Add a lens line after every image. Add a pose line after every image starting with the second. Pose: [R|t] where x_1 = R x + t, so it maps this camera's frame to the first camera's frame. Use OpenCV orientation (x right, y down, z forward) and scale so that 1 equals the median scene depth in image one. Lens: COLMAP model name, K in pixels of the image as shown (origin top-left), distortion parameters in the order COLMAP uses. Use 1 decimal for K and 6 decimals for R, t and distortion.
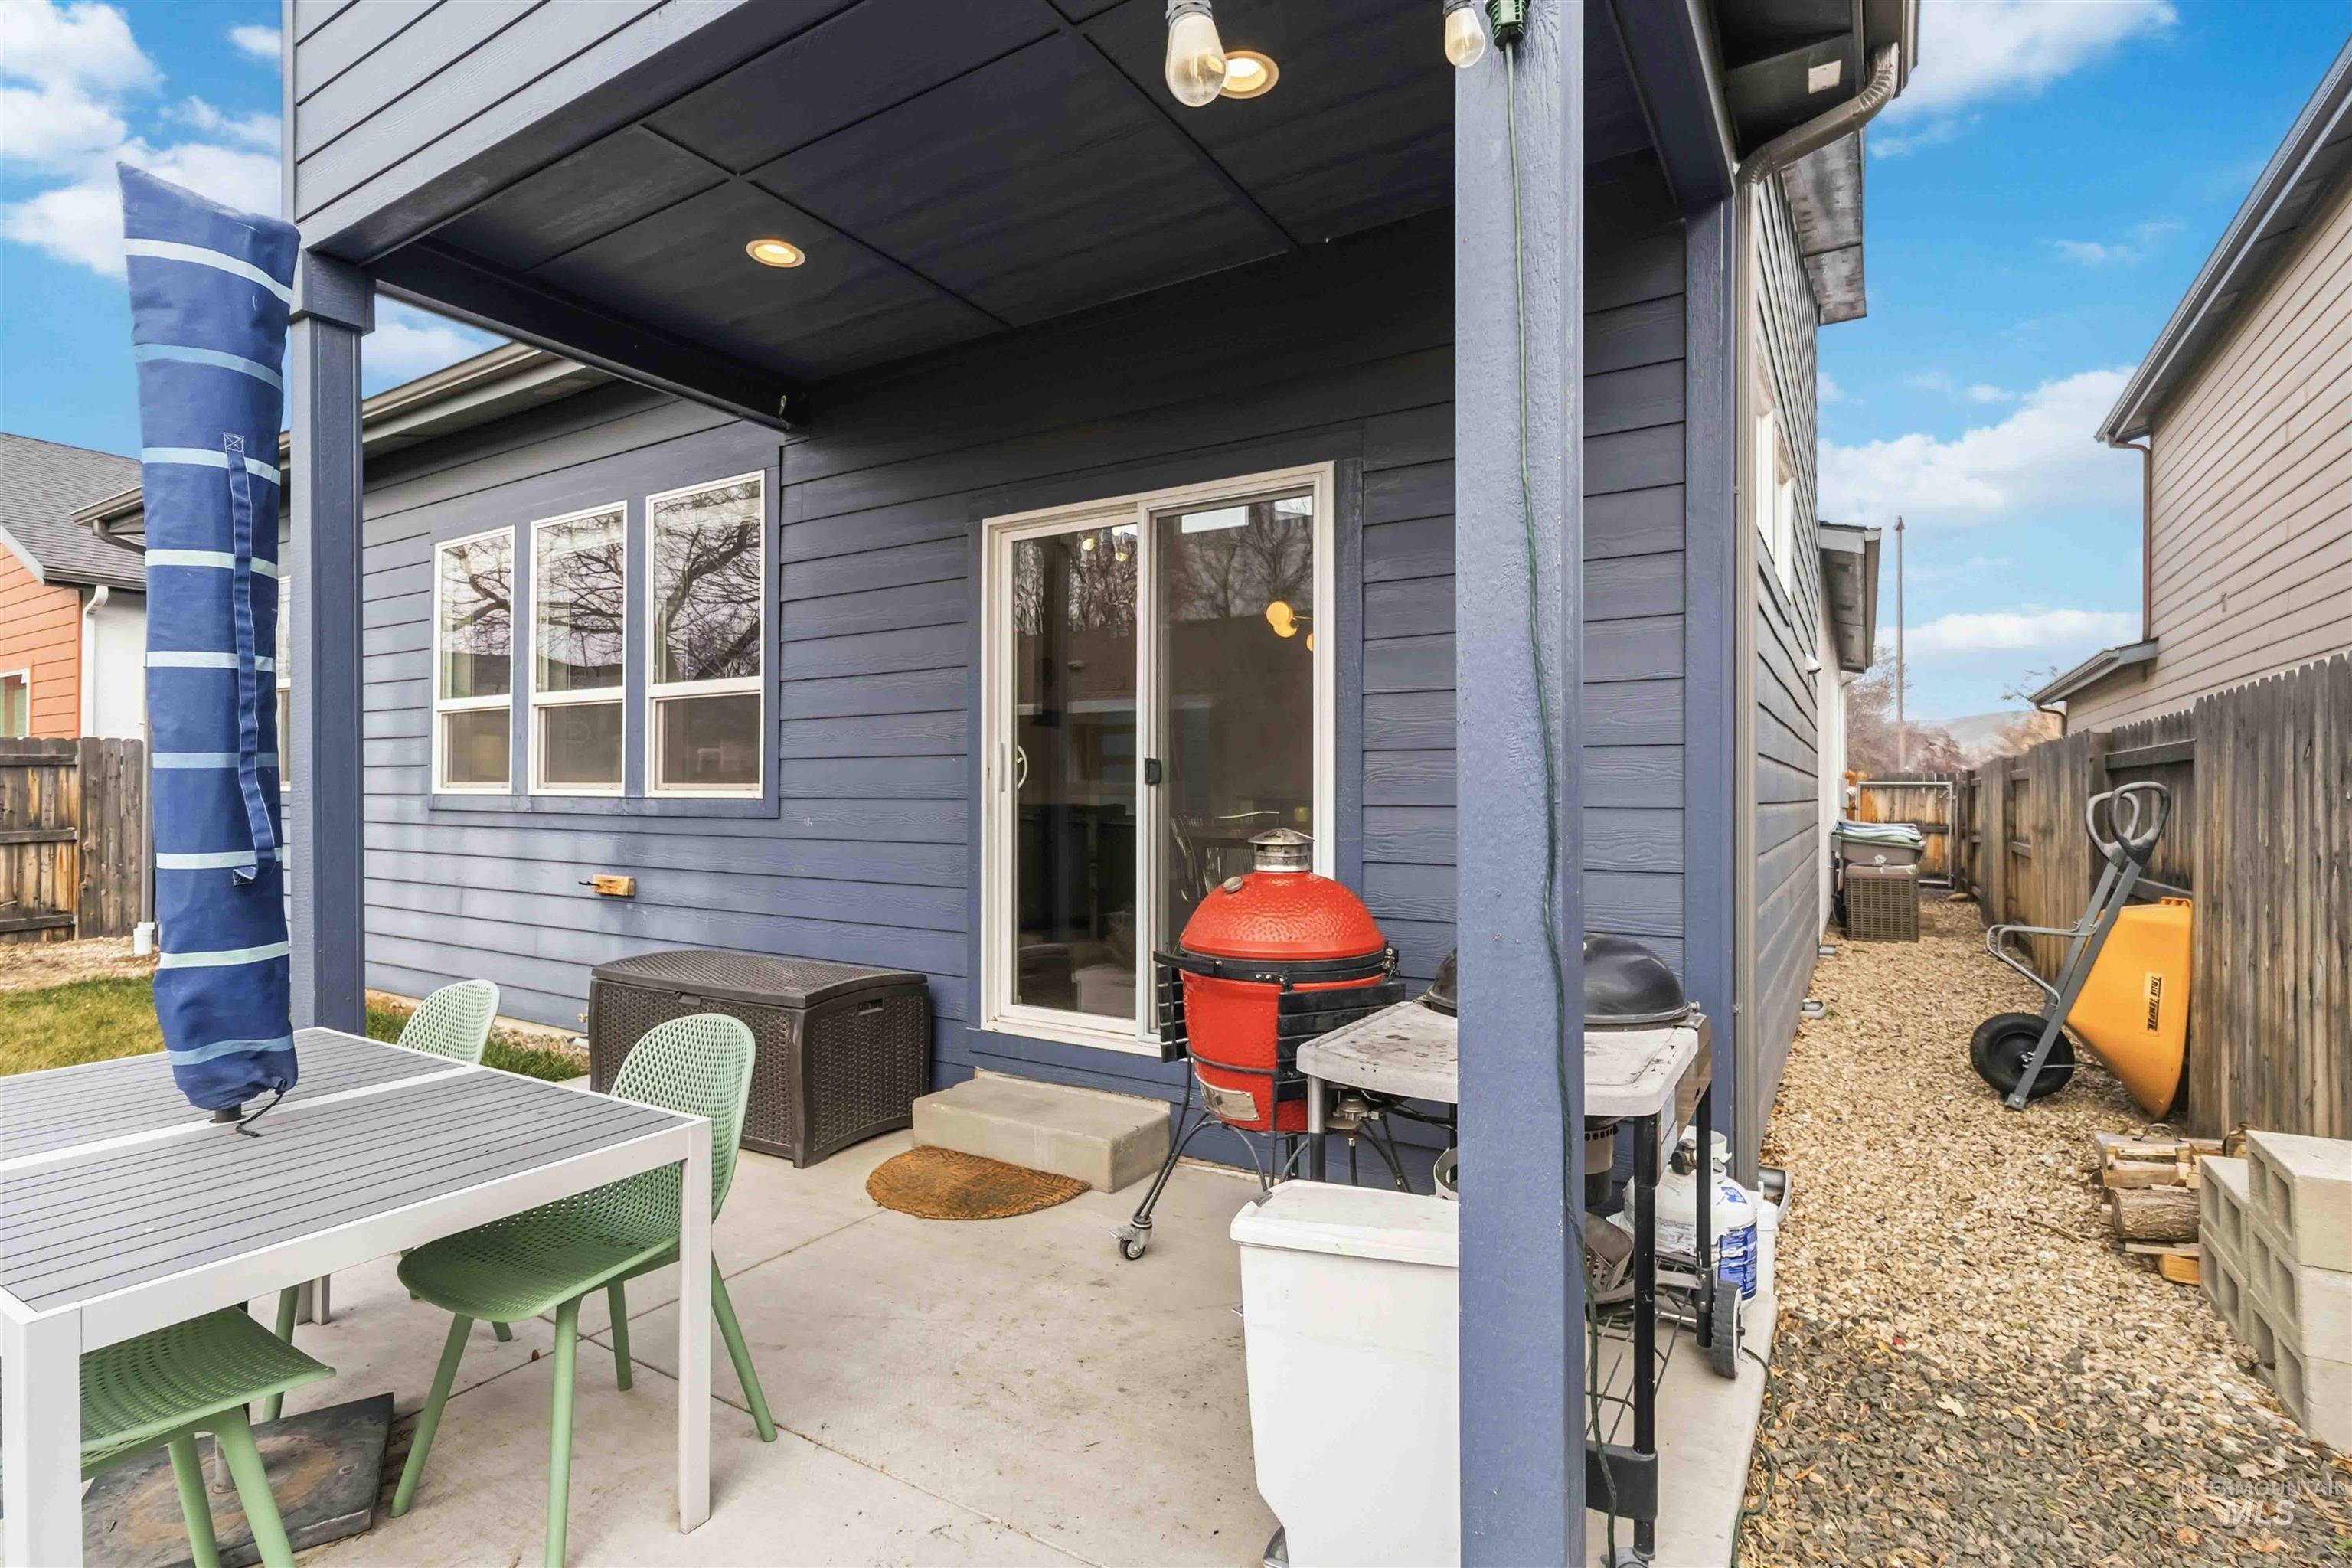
lens RADIAL K [[1132.8, 0, 1171.9], [0, 1132.8, 785.8], [0, 0, 1]] dist [0.003676, 0.000316]
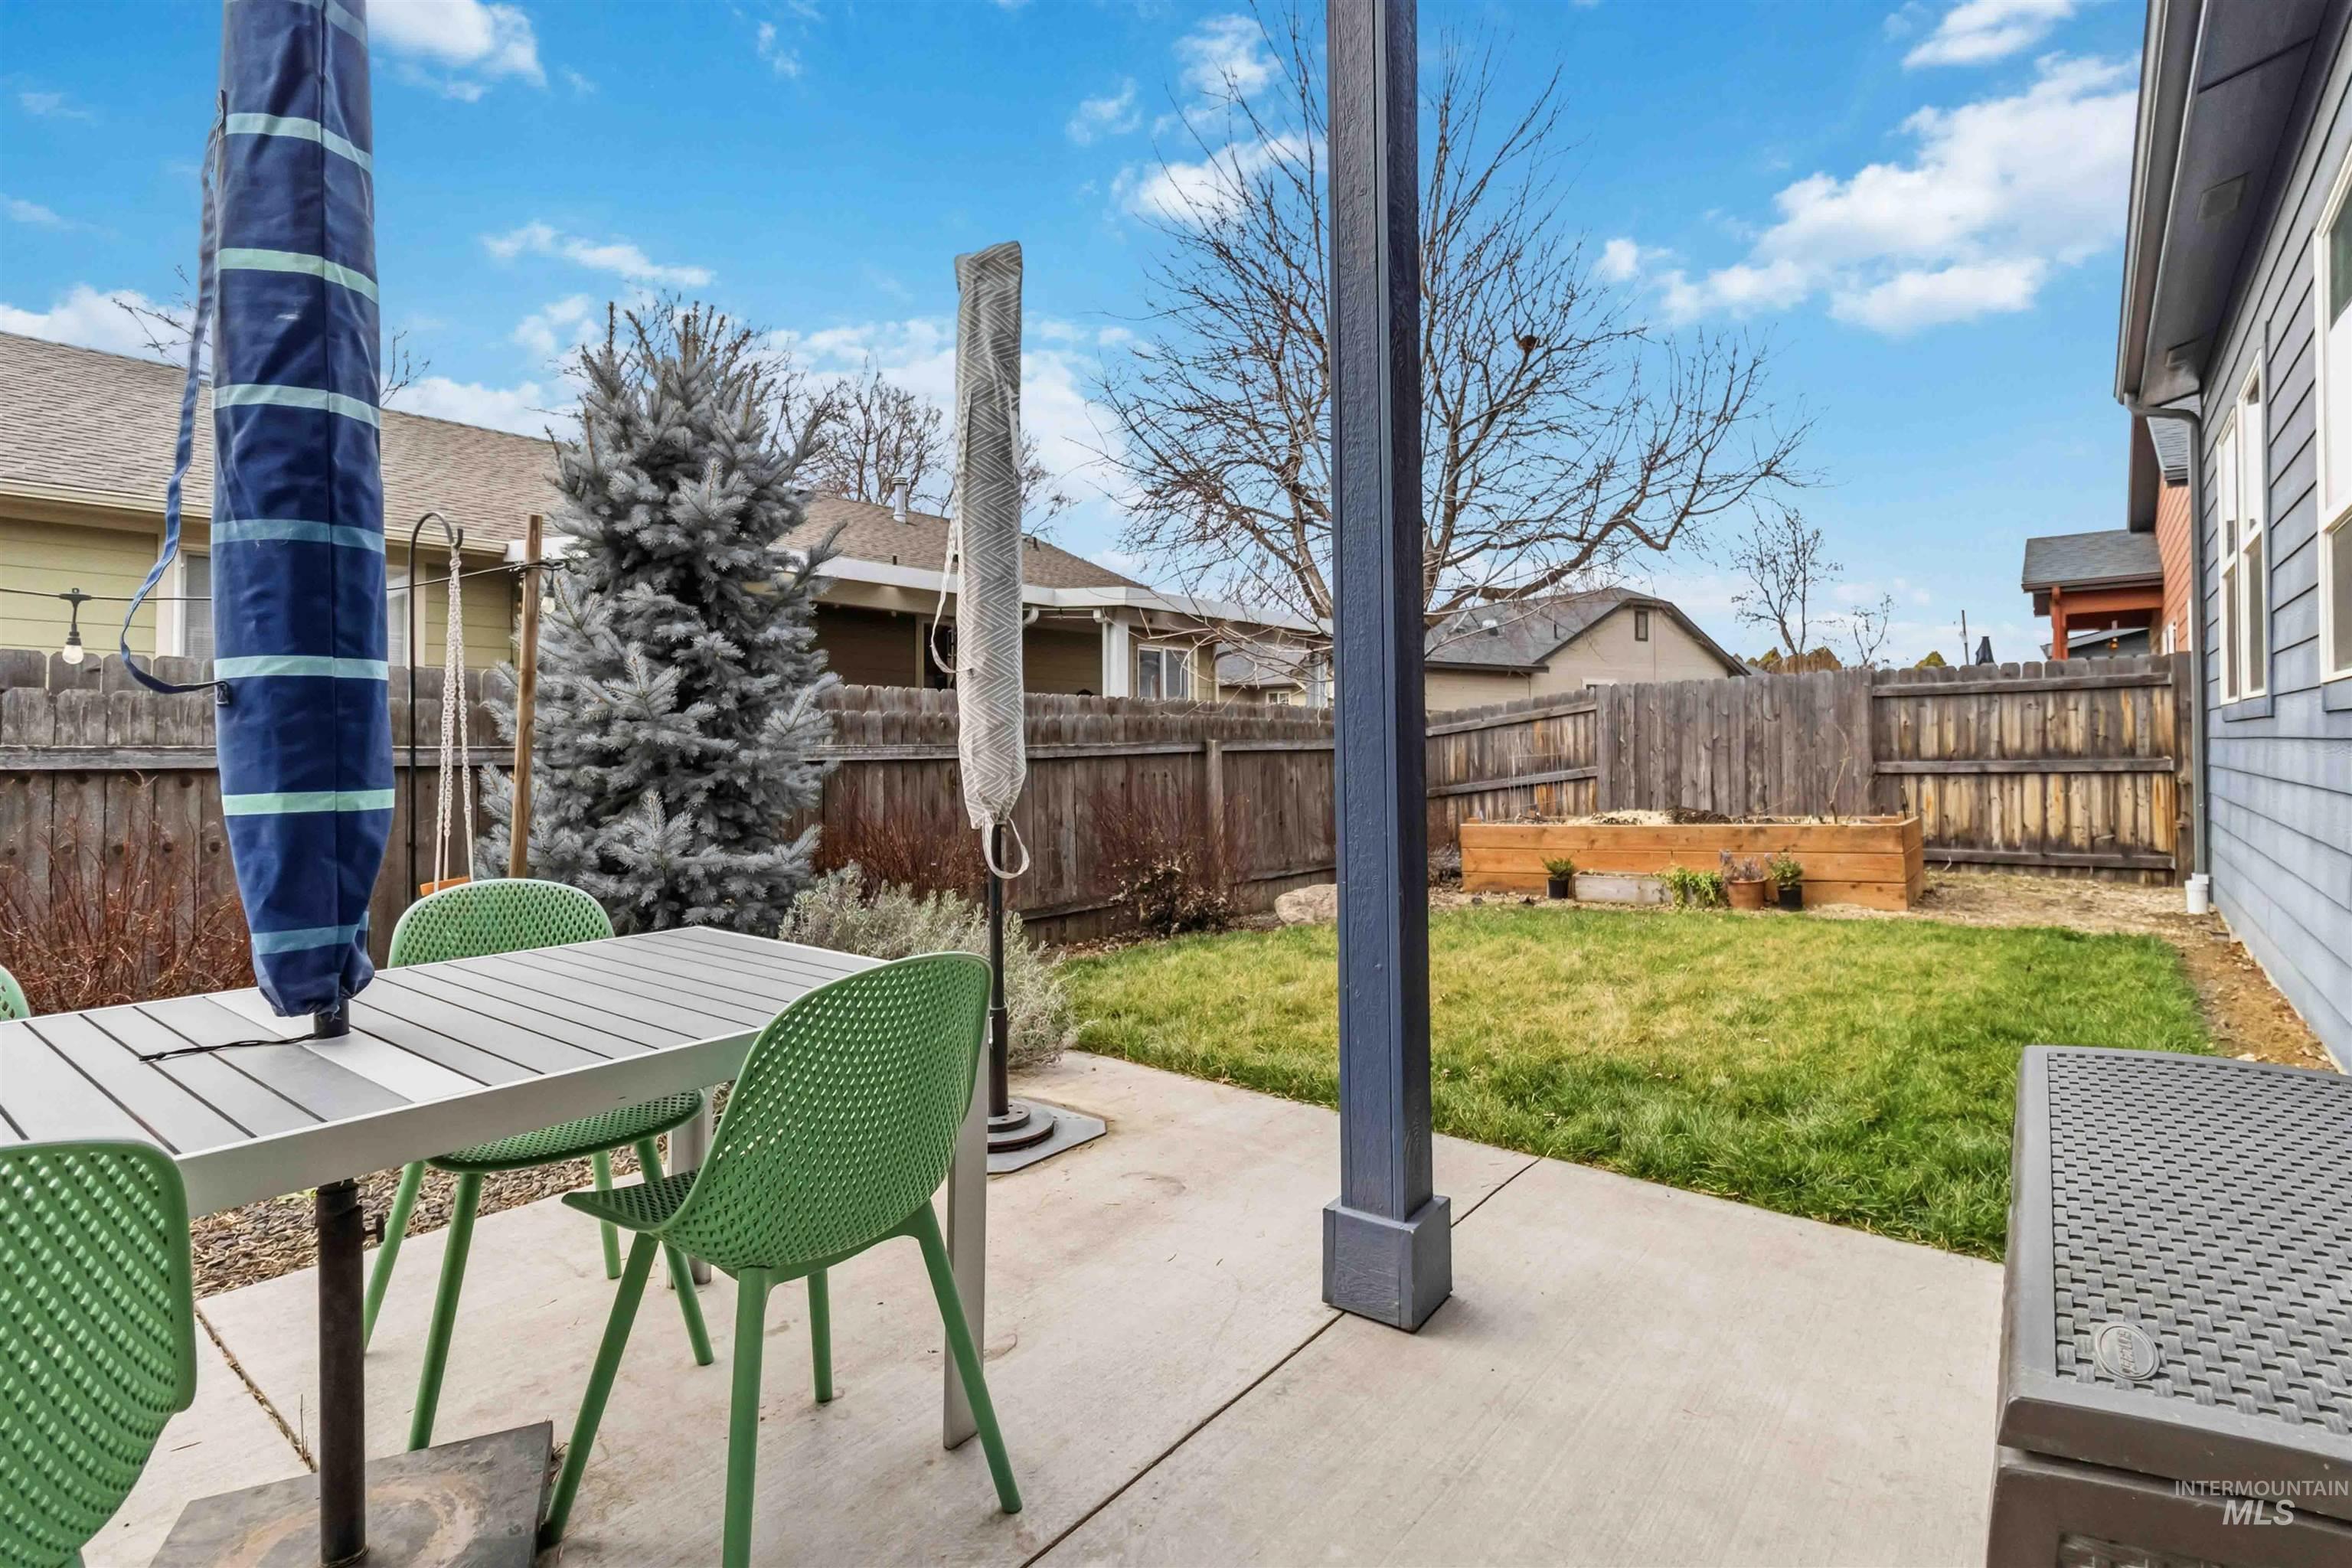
lens RADIAL K [[1132.8, 0, 1201.4], [0, 1132.8, 724.8], [0, 0, 1]] dist [0.003676, 0.000316]
pose [[-0.101919, -0.013145, -0.994706, -0.029967], [-0.000481, 0.999913, -0.013164, 0.024446], [0.994793, -0.000863, -0.101916, 0.359054]]
